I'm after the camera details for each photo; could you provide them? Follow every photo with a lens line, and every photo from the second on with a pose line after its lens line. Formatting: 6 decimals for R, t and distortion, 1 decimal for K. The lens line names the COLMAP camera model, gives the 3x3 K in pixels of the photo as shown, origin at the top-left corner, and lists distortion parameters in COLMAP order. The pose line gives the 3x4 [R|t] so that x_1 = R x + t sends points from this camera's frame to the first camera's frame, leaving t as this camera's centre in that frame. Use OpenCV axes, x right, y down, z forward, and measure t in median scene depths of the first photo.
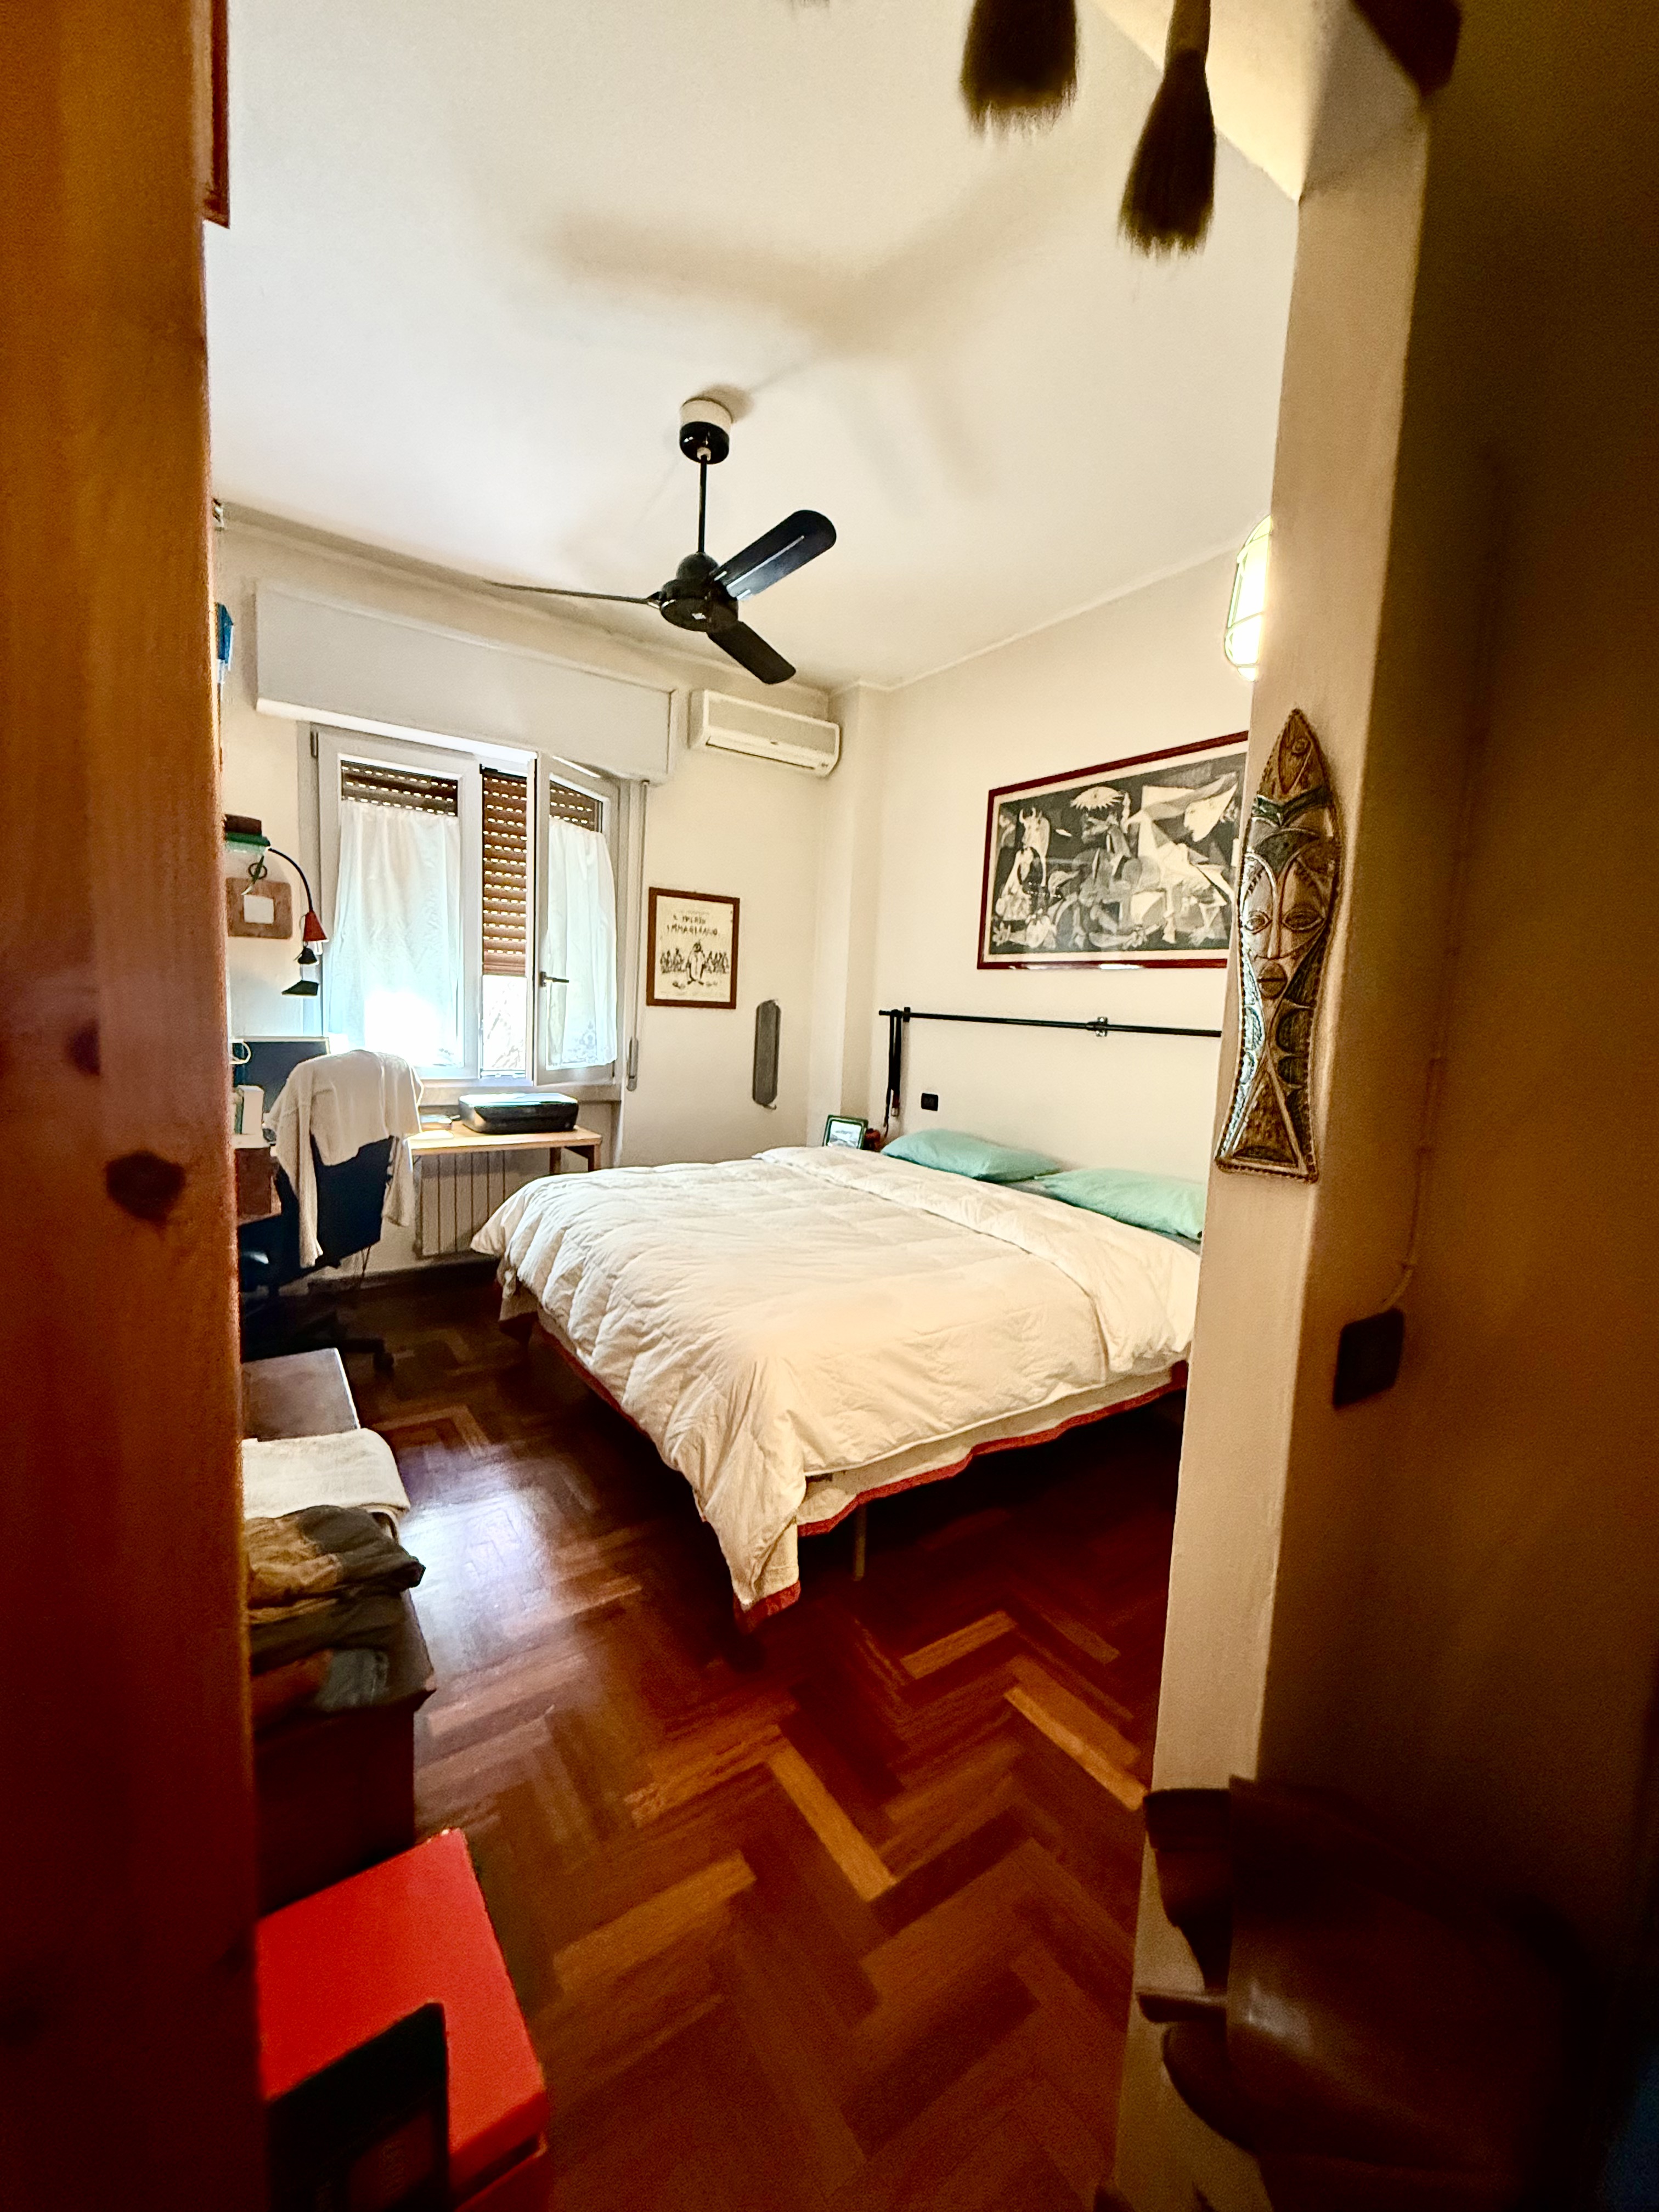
lens RADIAL K [[883.2, 0, 827.6], [0, 883.2, 1098.8], [0, 0, 1]] dist [0.000035, -0.000148]
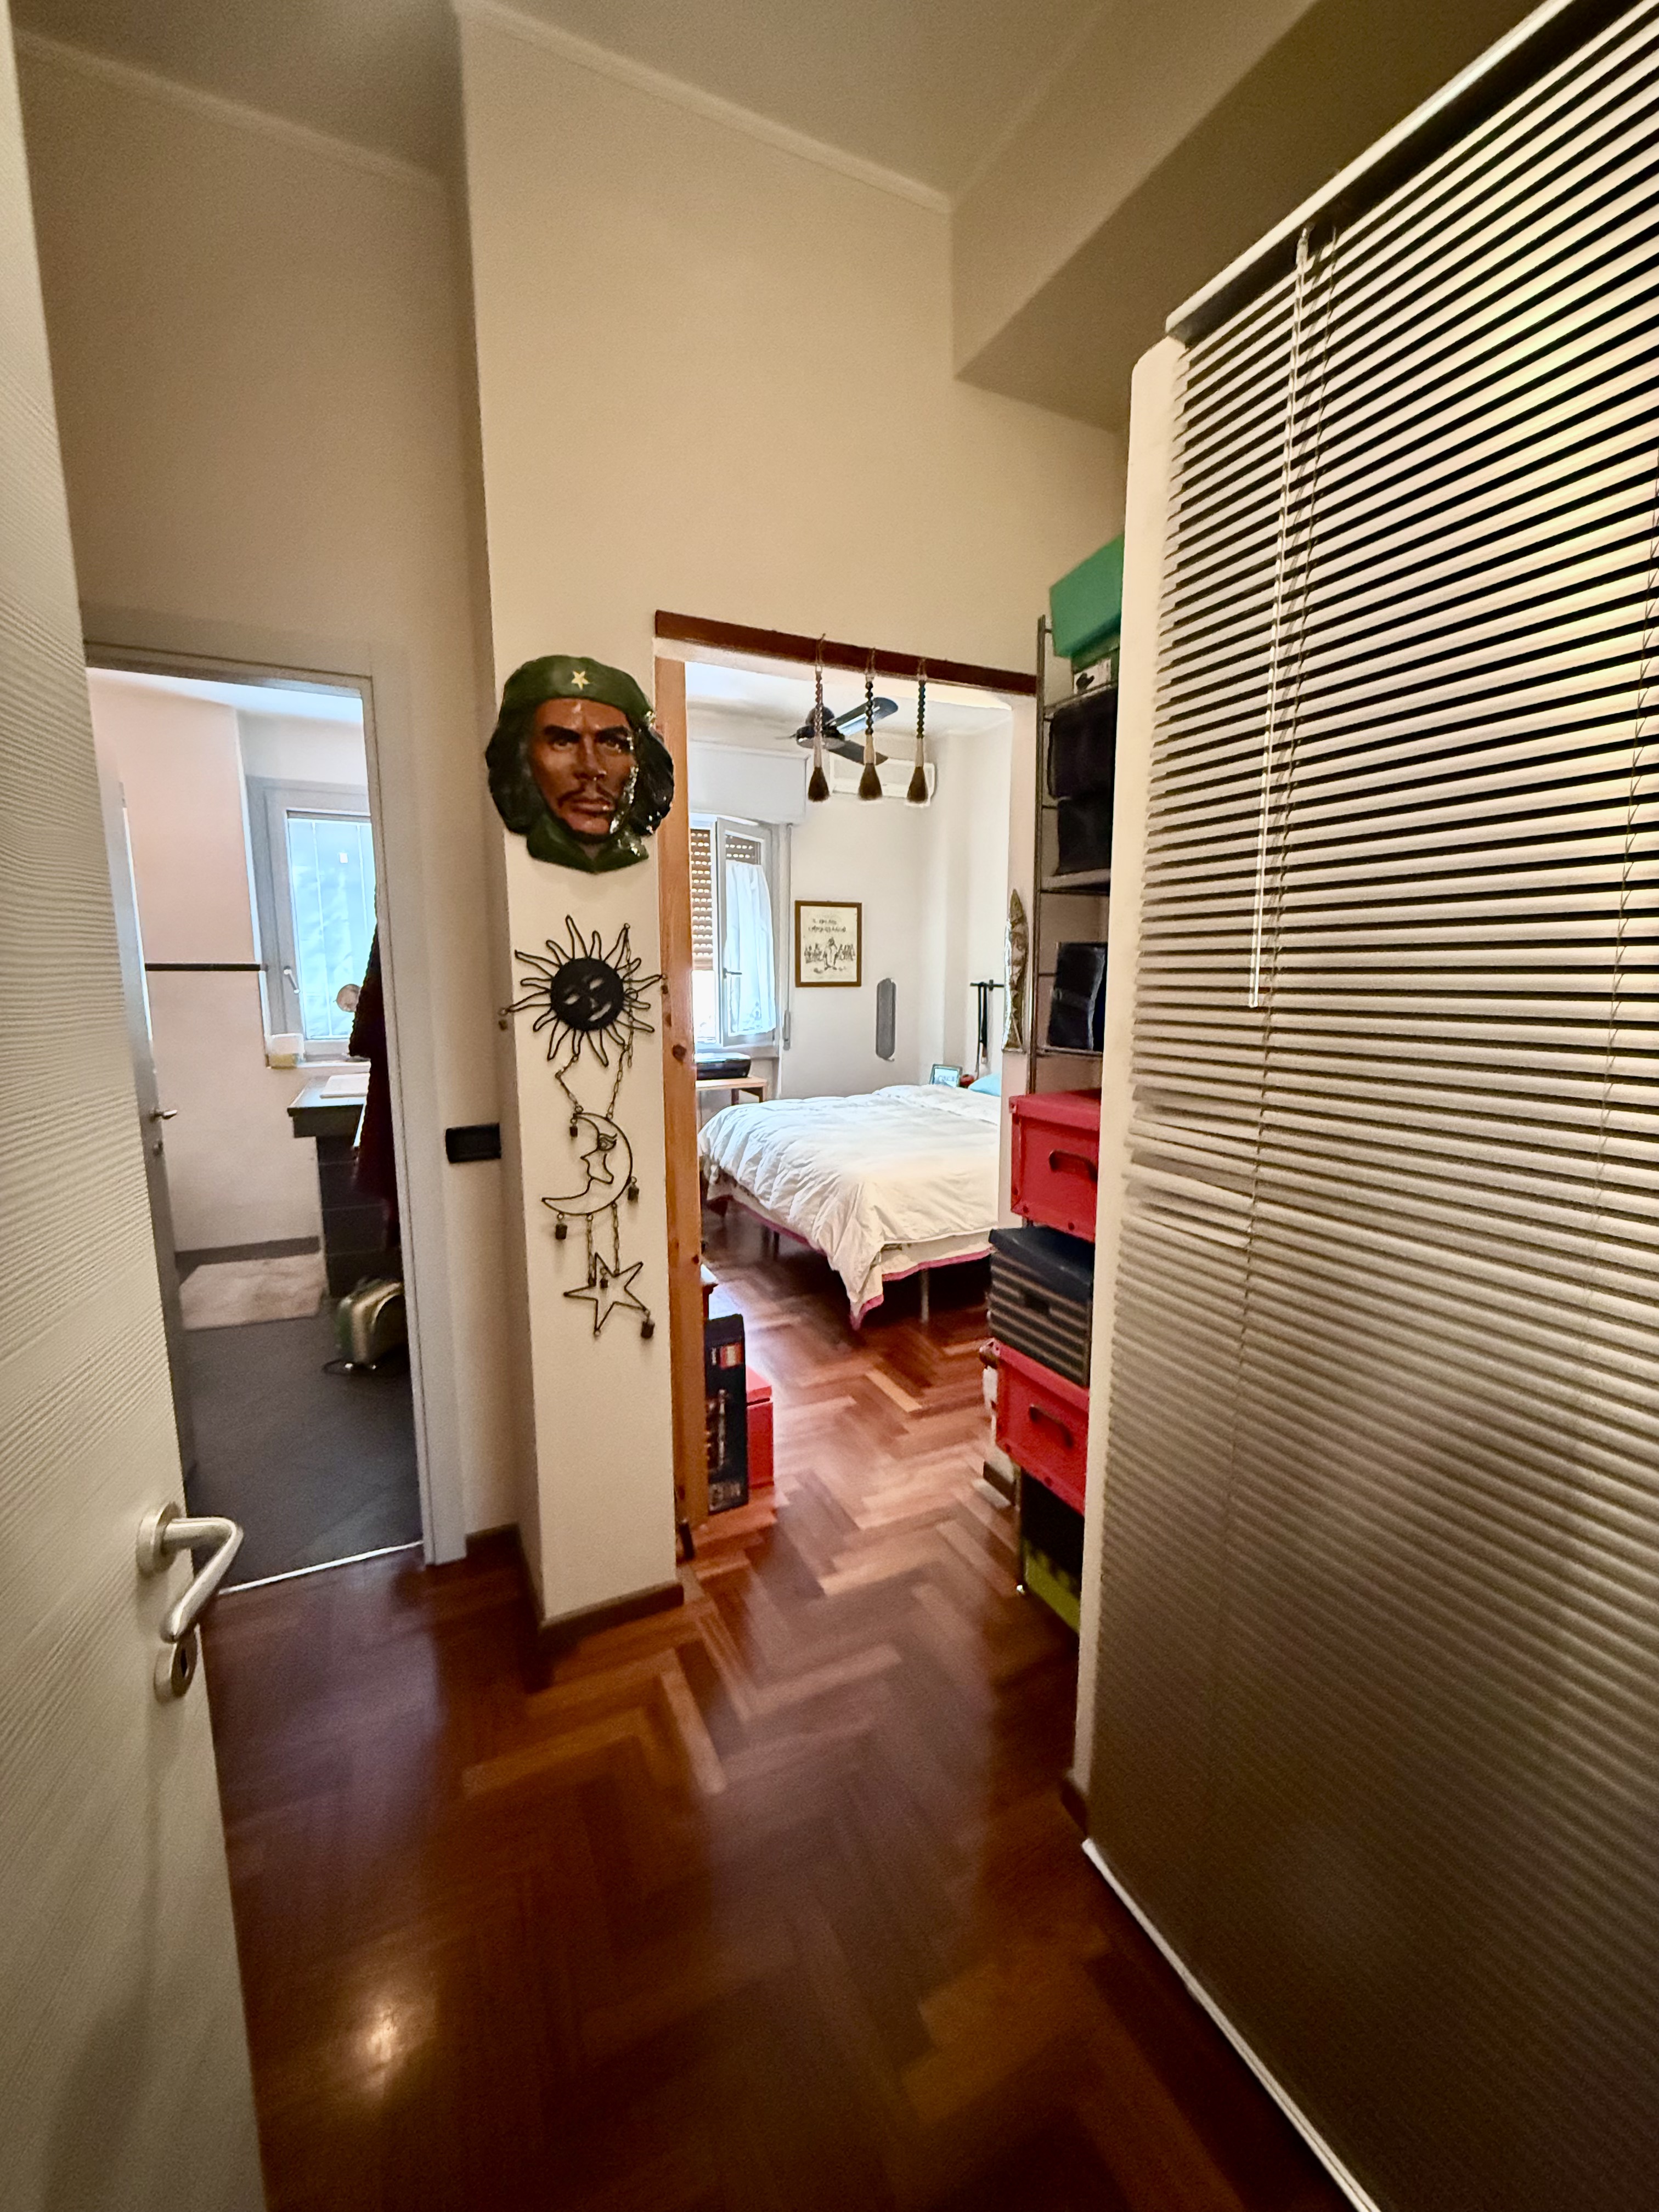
lens RADIAL K [[883.2, 0, 827.6], [0, 883.2, 1098.8], [0, 0, 1]] dist [0.000035, -0.000148]
pose [[0.985228, -0.022039, -0.169821, 0.100154], [0.028087, 0.999051, 0.033292, 0.031475], [0.168926, -0.037570, 0.984912, -0.477794]]
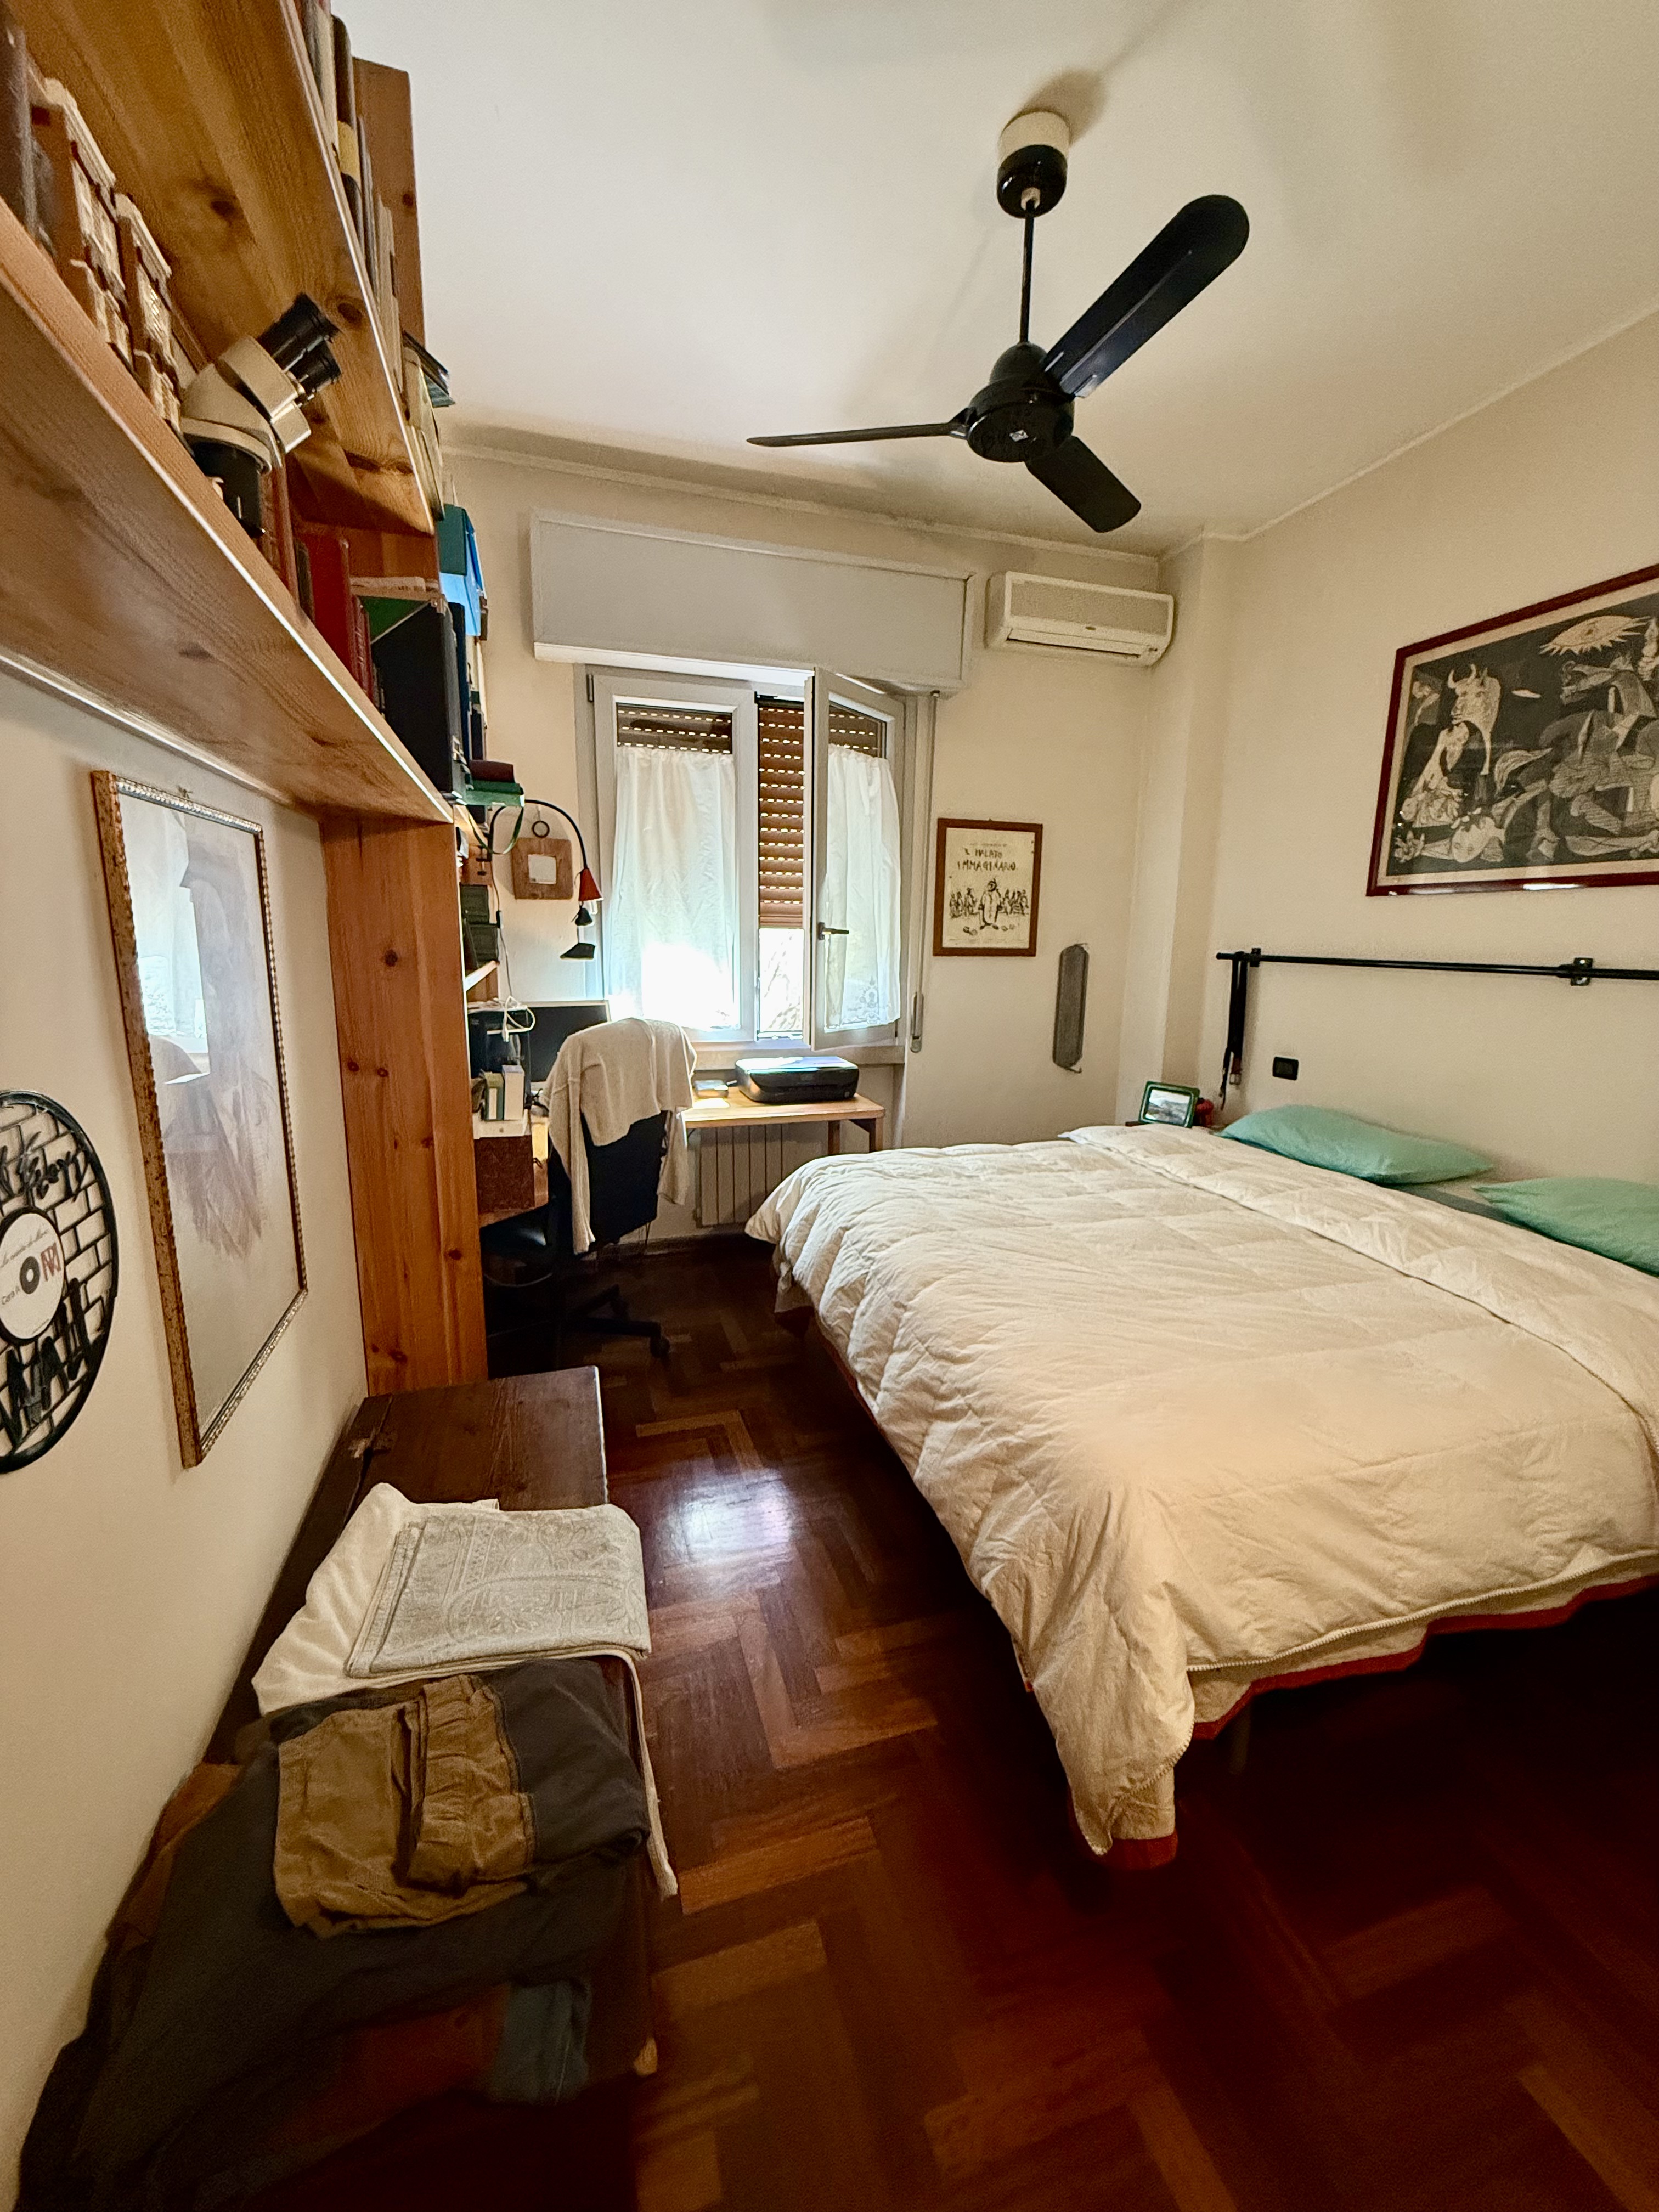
lens RADIAL K [[883.2, 0, 827.6], [0, 883.2, 1098.8], [0, 0, 1]] dist [0.000035, -0.000148]
pose [[0.953216, 0.021642, -0.301513, -0.051555], [-0.001364, 0.997732, 0.067301, -0.031185], [0.302285, -0.063741, 0.951084, 0.169133]]
